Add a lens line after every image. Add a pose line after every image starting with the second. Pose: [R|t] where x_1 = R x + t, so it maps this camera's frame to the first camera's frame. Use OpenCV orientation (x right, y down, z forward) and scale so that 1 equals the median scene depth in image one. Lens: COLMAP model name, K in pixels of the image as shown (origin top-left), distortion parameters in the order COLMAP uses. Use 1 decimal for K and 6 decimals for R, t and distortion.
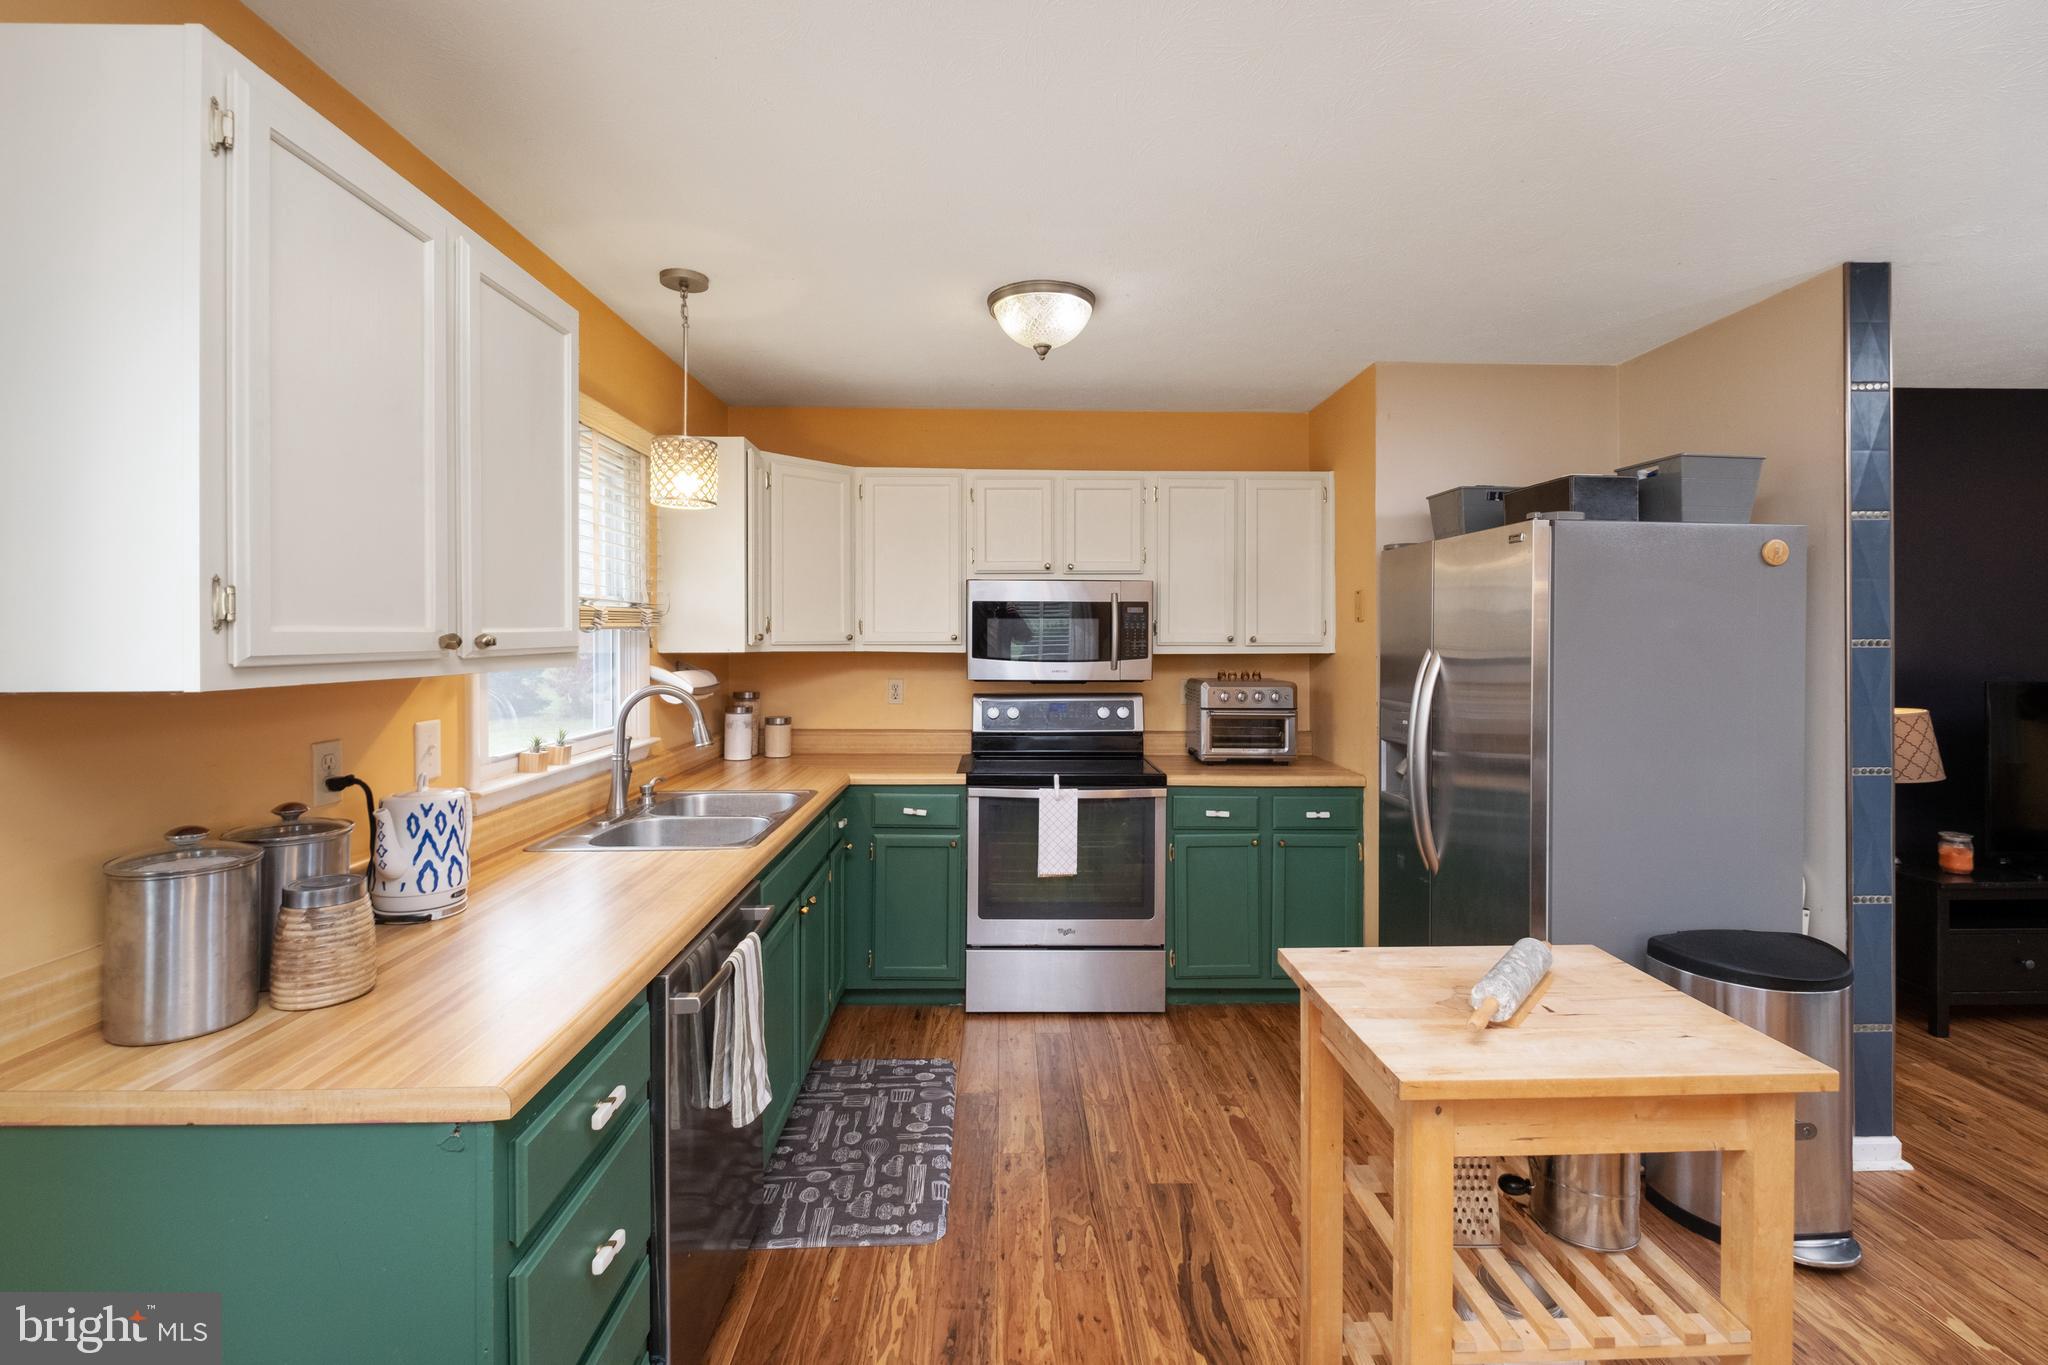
lens RADIAL K [[904.3, 0, 1024.8], [0, 904.3, 666.7], [0, 0, 1]] dist [-0.000087, -0.000231]
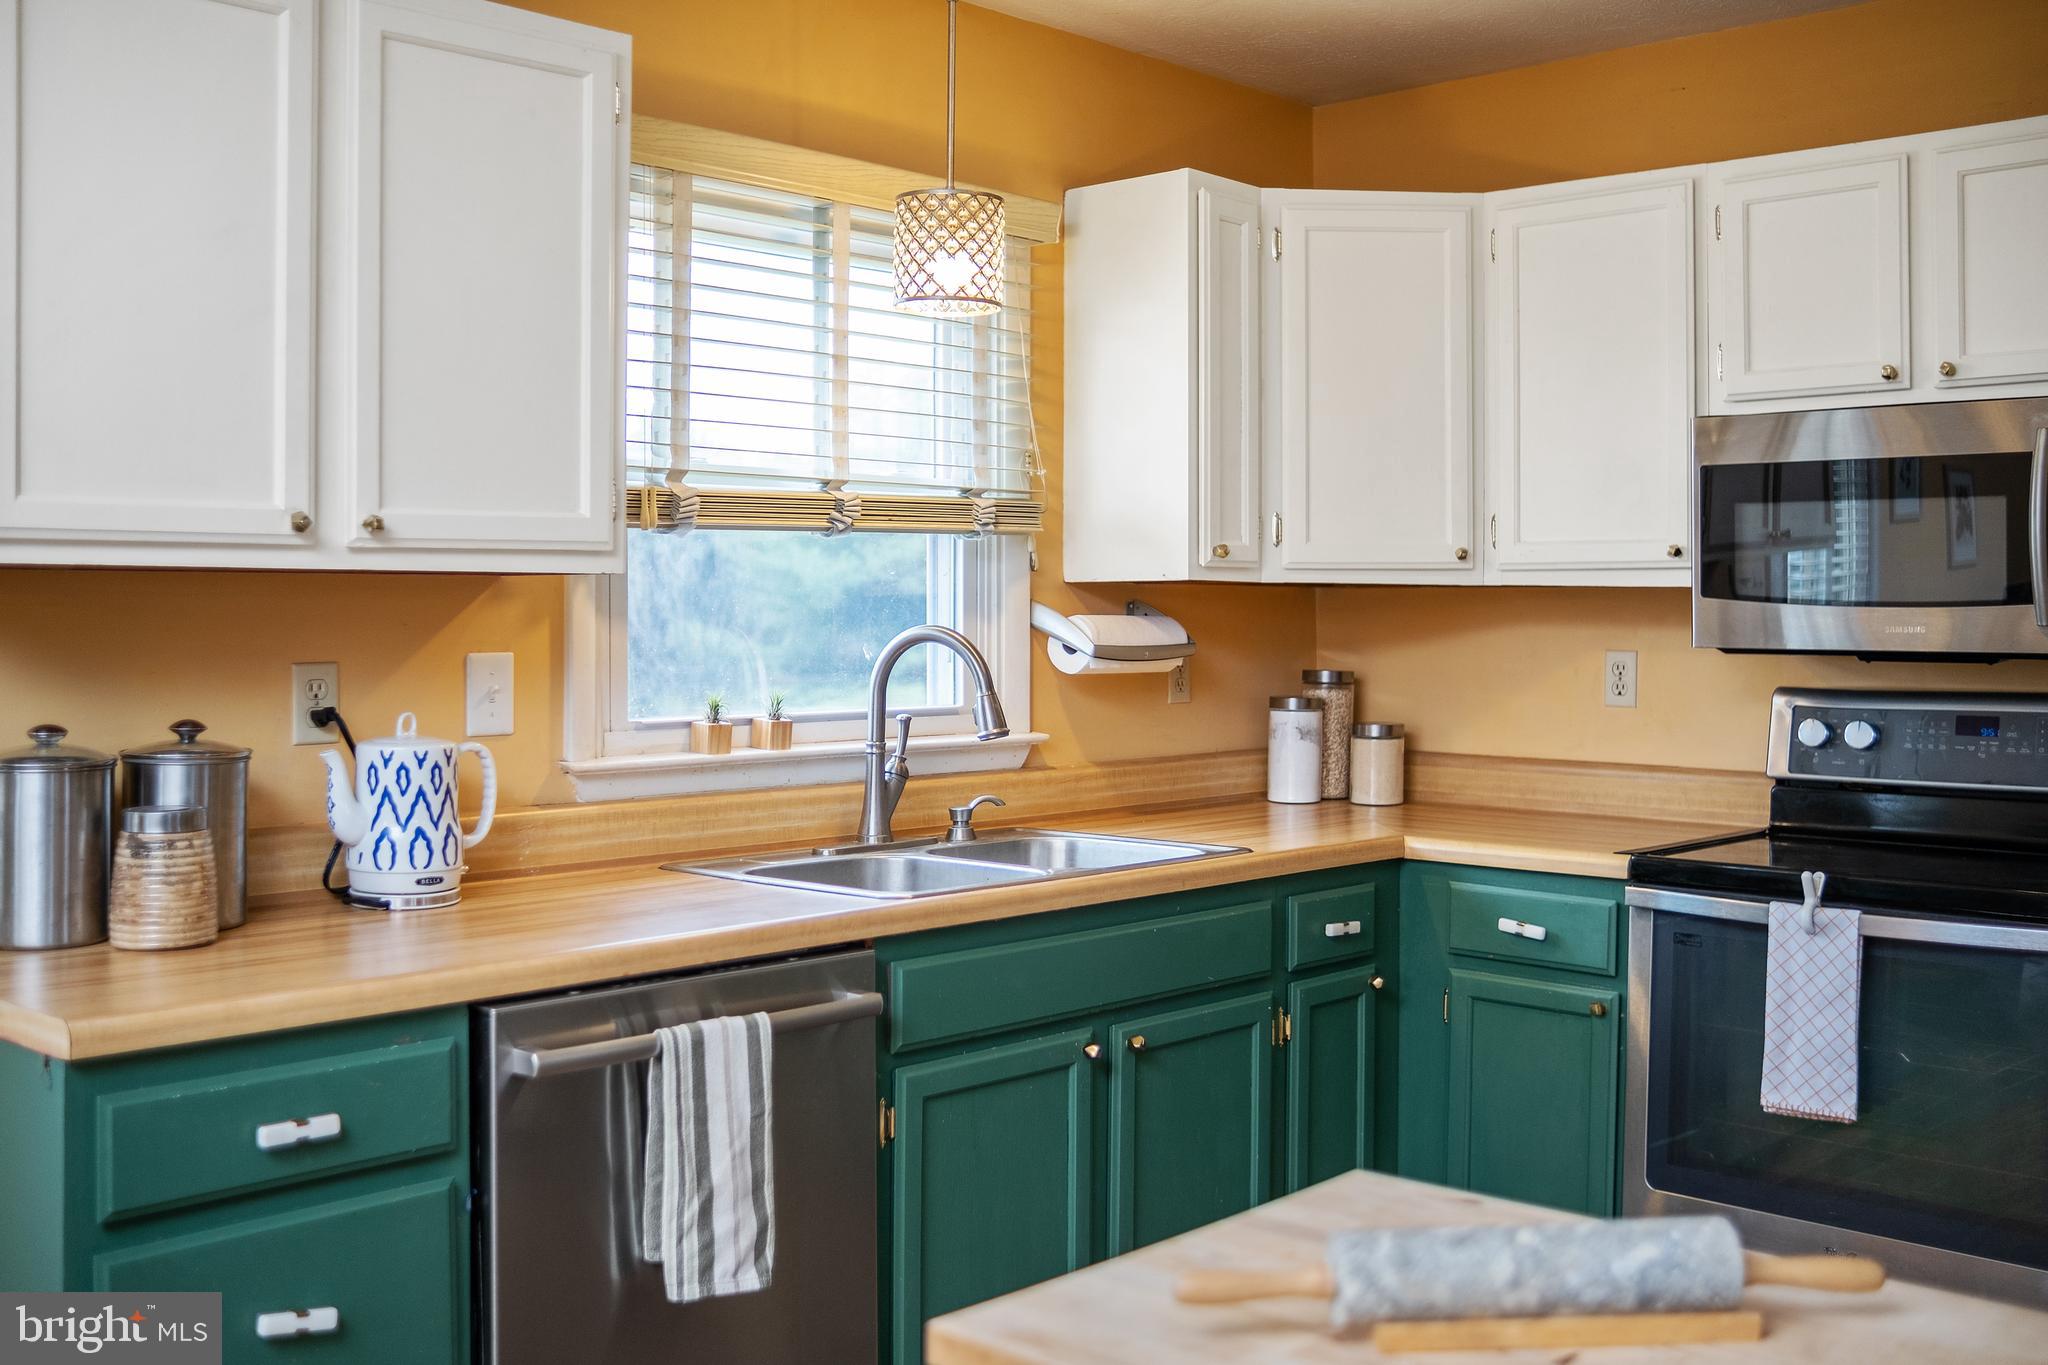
lens RADIAL K [[2040.4, 0, 1024.0], [0, 2040.4, 682.5], [0, 0, 1]] dist [-0.072004, 0.002727]
pose [[0.708356, 0.022811, -0.705487, 0.500441], [-0.023782, 0.999682, 0.008445, 0.038995], [0.705455, 0.010796, 0.708673, 0.107331]]
